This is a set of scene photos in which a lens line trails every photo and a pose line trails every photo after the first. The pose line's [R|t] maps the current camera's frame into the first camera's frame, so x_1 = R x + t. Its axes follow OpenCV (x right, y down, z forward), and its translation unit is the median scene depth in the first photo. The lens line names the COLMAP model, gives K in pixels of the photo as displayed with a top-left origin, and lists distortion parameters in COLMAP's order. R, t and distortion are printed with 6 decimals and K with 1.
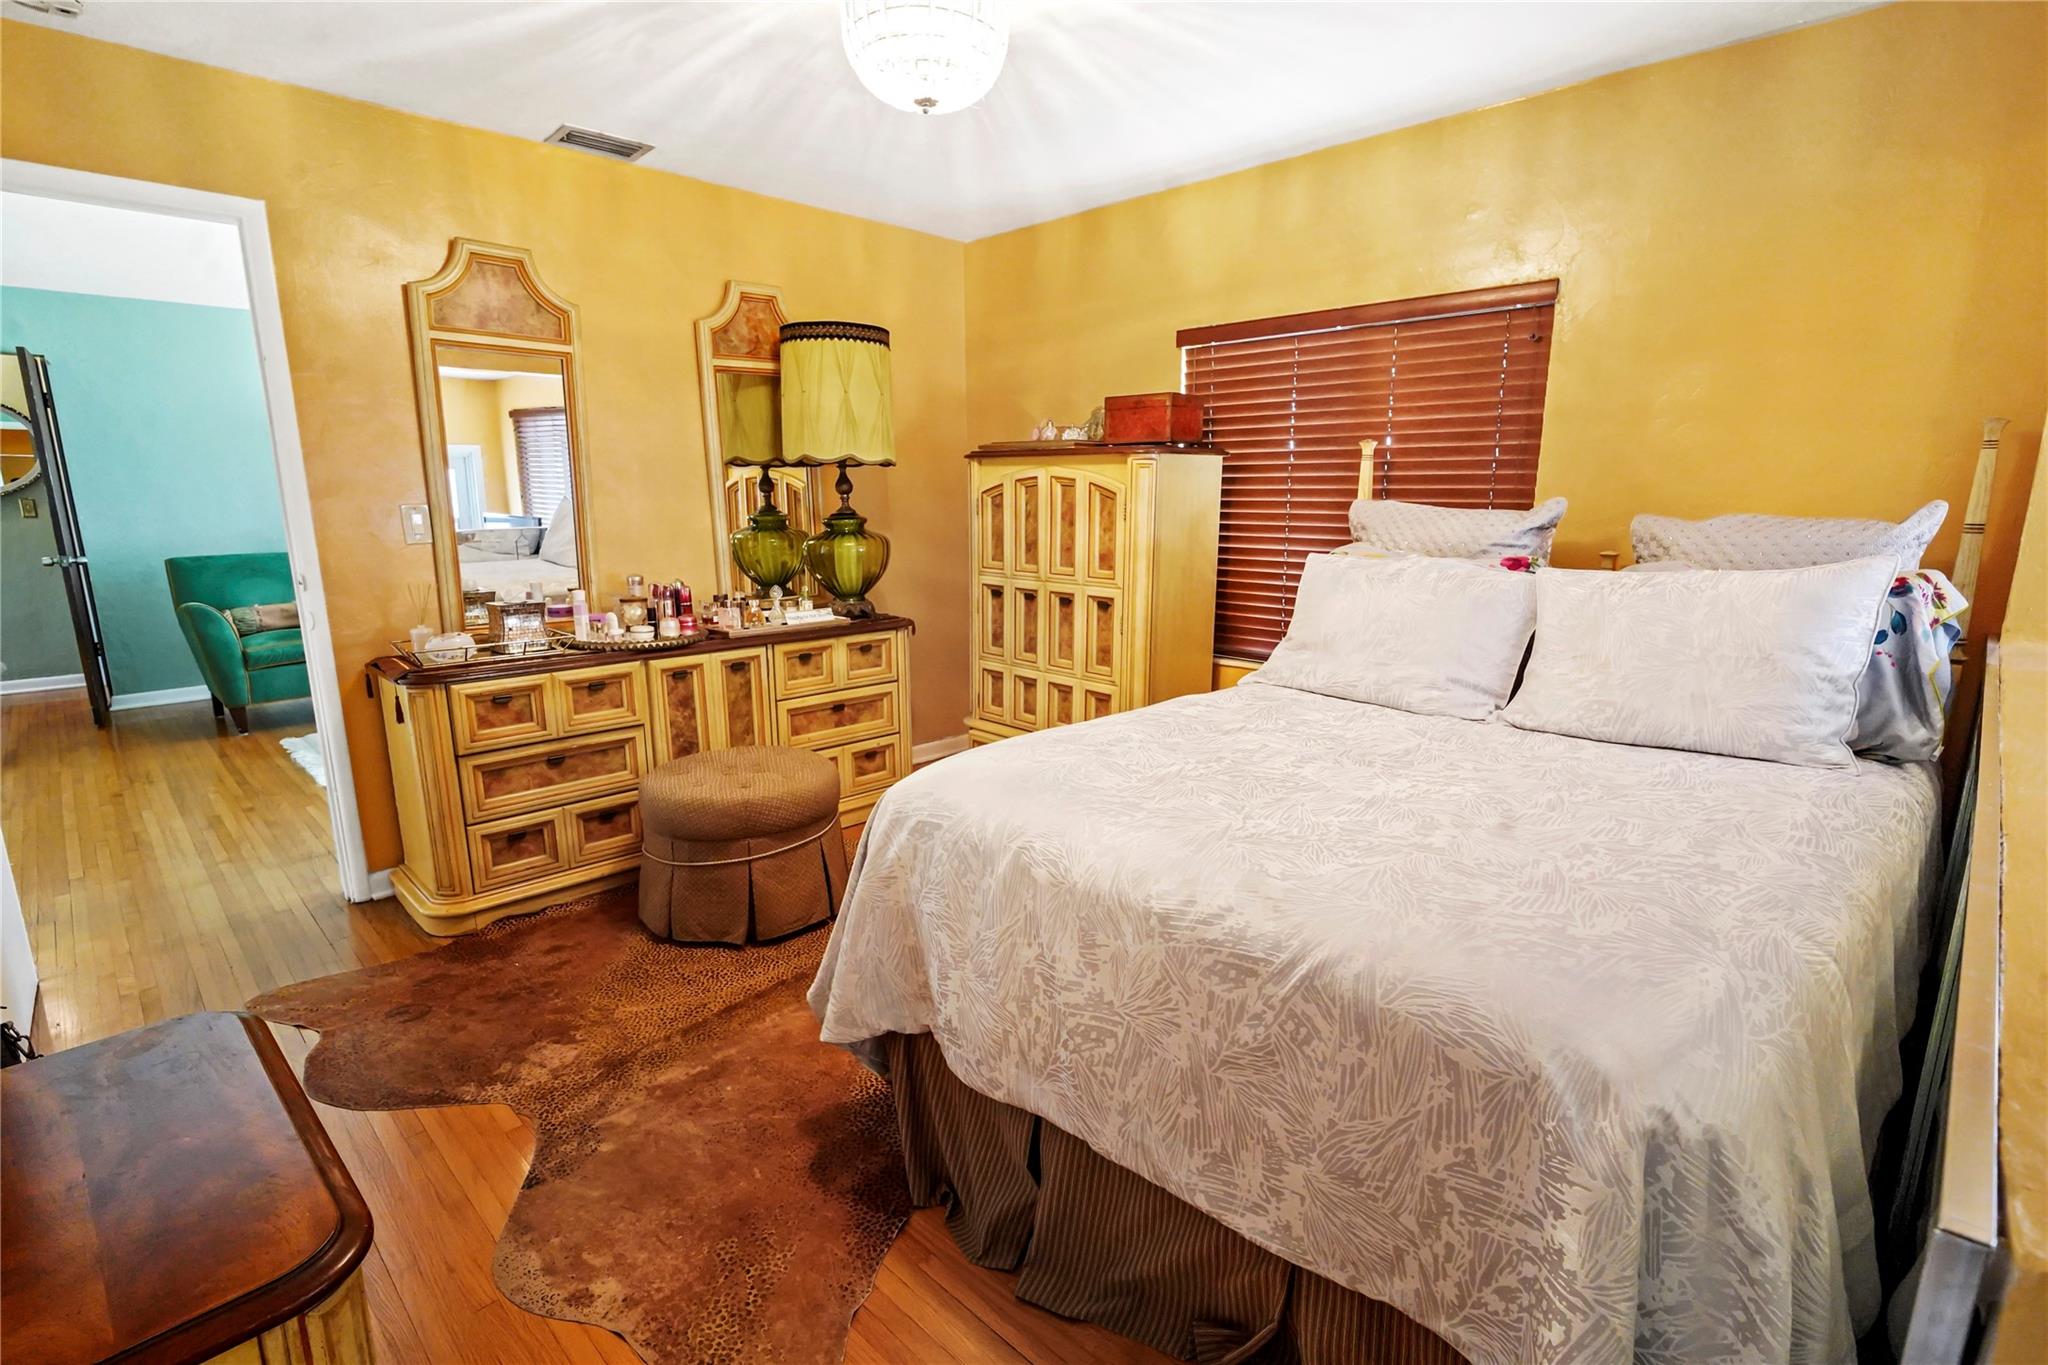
lens RADIAL K [[959.6, 0, 1015.8], [0, 959.6, 691.0], [0, 0, 1]] dist [0.000438, -0.005083]
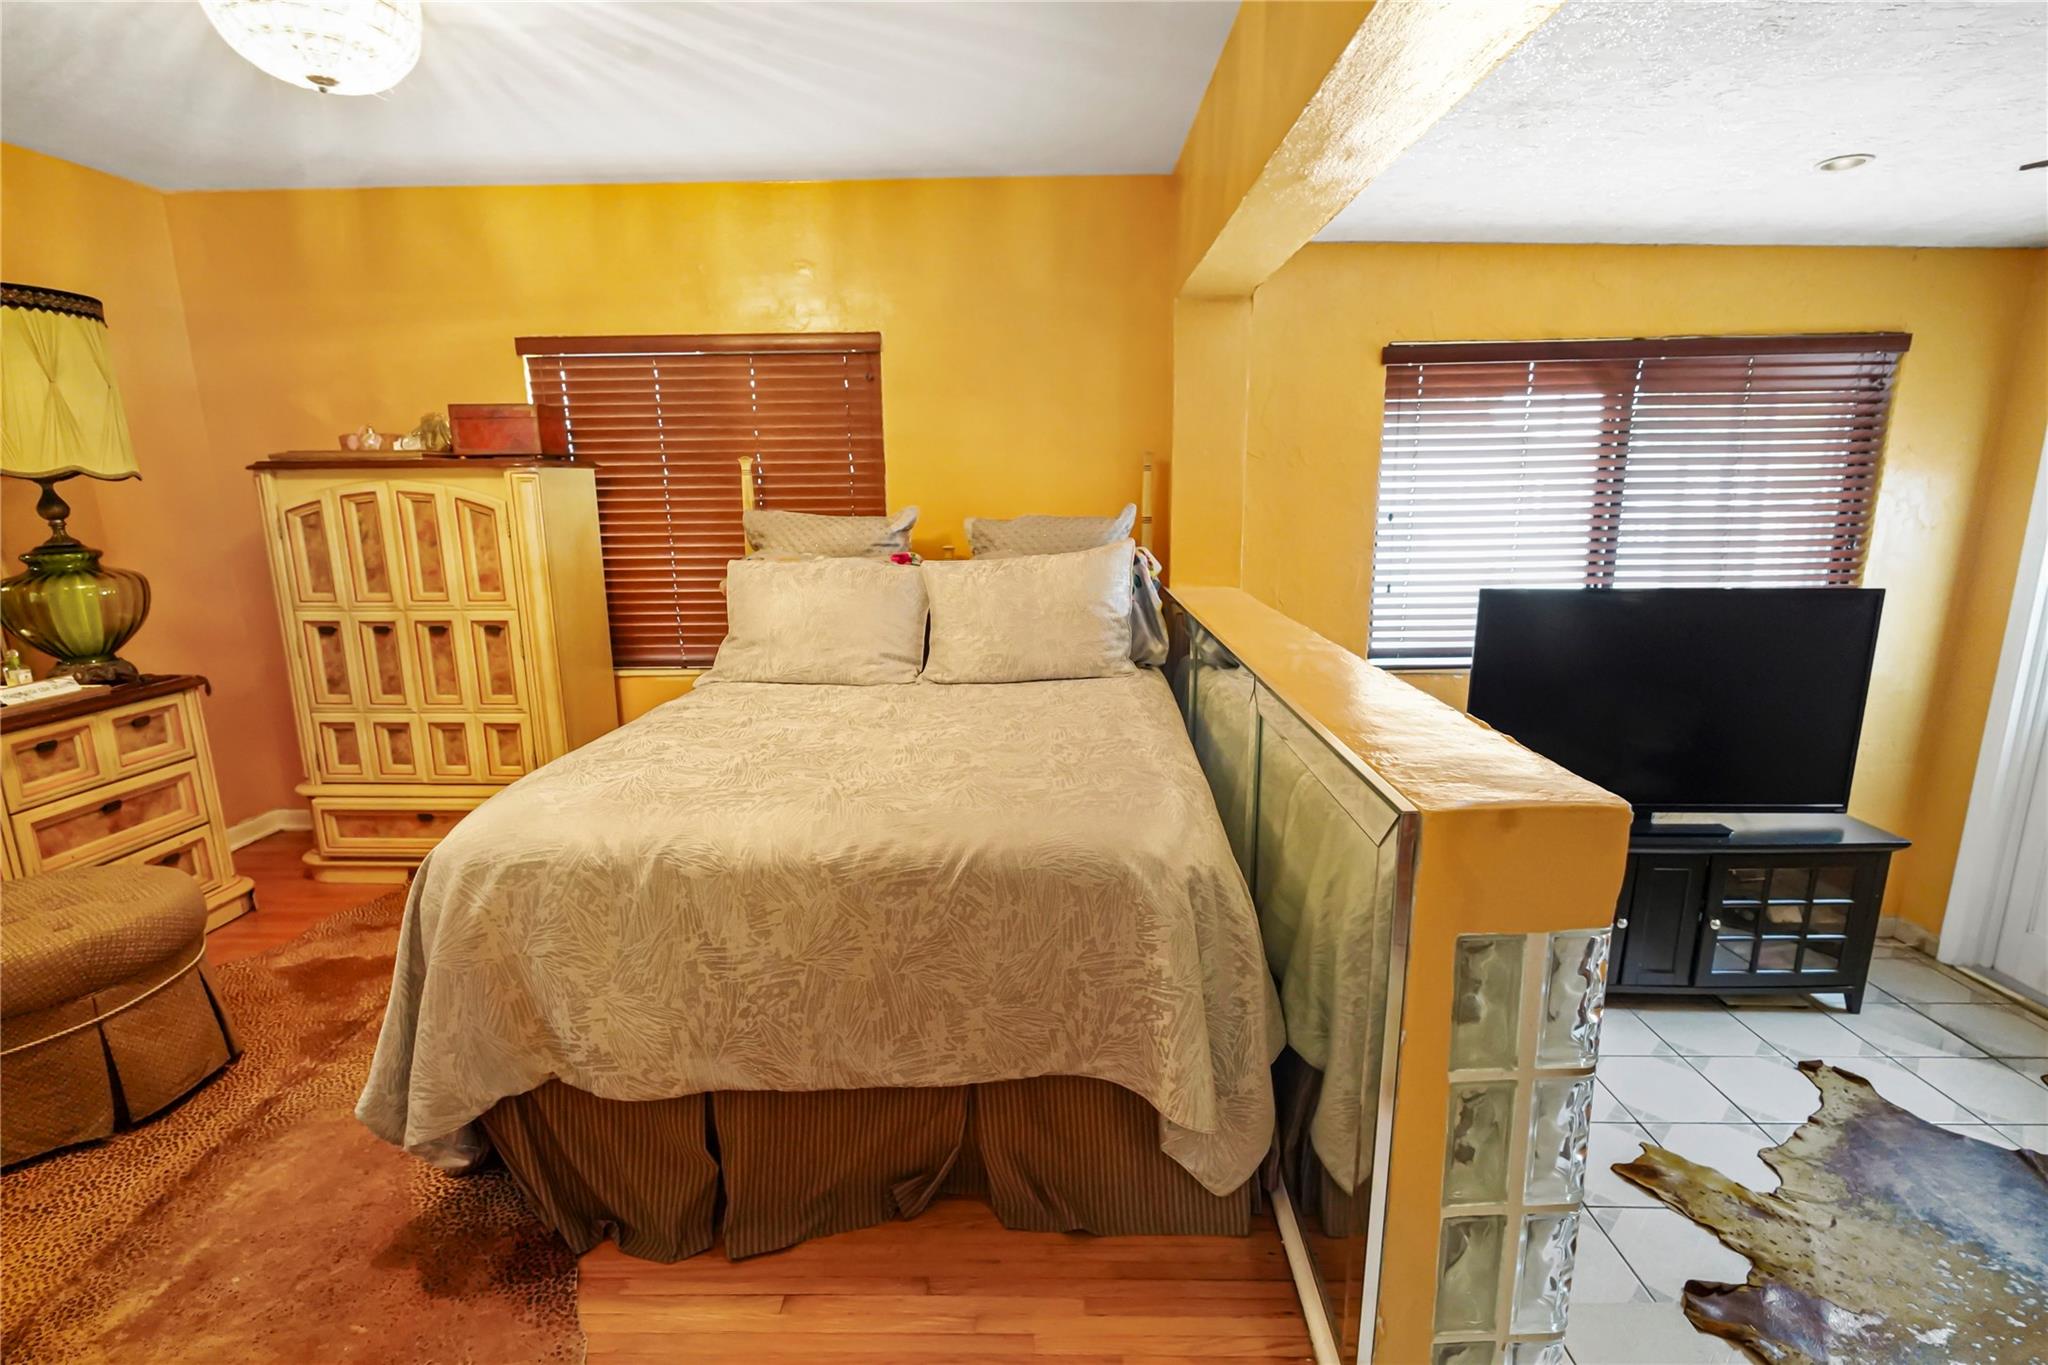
lens RADIAL K [[959.6, 0, 1024.5], [0, 959.6, 686.4], [0, 0, 1]] dist [0.000438, -0.005083]
pose [[0.727339, -0.148666, 0.669982, -0.261869], [0.152923, 0.986818, 0.052956, -0.009340], [-0.669023, 0.063939, 0.740486, -0.042848]]
